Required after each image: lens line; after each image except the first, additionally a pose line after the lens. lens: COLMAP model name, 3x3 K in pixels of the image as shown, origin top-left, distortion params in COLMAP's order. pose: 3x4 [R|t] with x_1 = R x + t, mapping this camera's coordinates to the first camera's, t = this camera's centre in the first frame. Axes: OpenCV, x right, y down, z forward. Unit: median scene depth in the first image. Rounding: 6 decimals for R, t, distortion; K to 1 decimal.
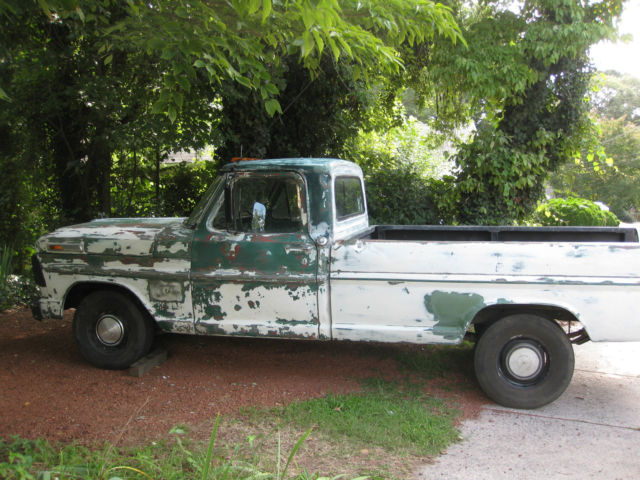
lens RADIAL K [[697.0, 0, 320.2], [0, 697.0, 239.2], [0, 0, 1]] dist [-0.128766, 0.000000]
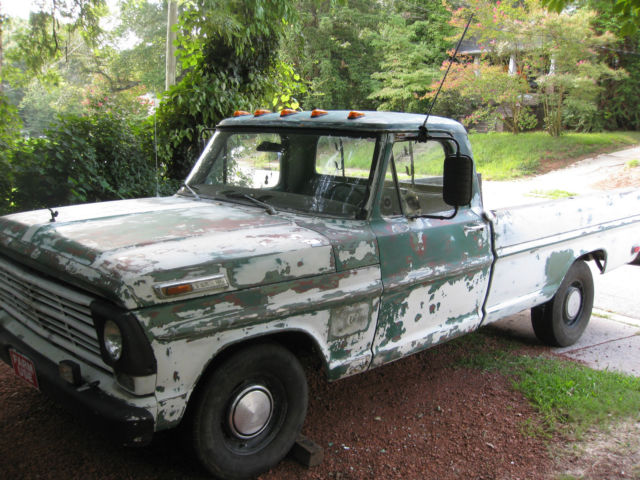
lens RADIAL K [[697.0, 0, 321.7], [0, 697.0, 237.7], [0, 0, 1]] dist [-0.128766, 0.000000]
pose [[0.556715, -0.138582, 0.819062, -0.774581], [0.063415, 0.990199, 0.124435, -0.085368], [-0.828280, -0.017334, 0.560047, 0.671510]]
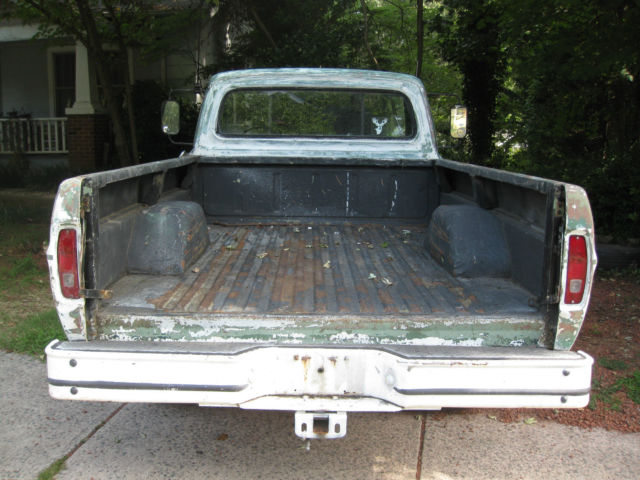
lens RADIAL K [[697.0, 0, 323.9], [0, 697.0, 241.1], [0, 0, 1]] dist [-0.128766, 0.000000]
pose [[0.243051, 0.157477, -0.957145, 0.955075], [-0.098088, 0.985666, 0.137261, -0.029100], [0.965041, 0.060523, 0.255014, 0.916251]]
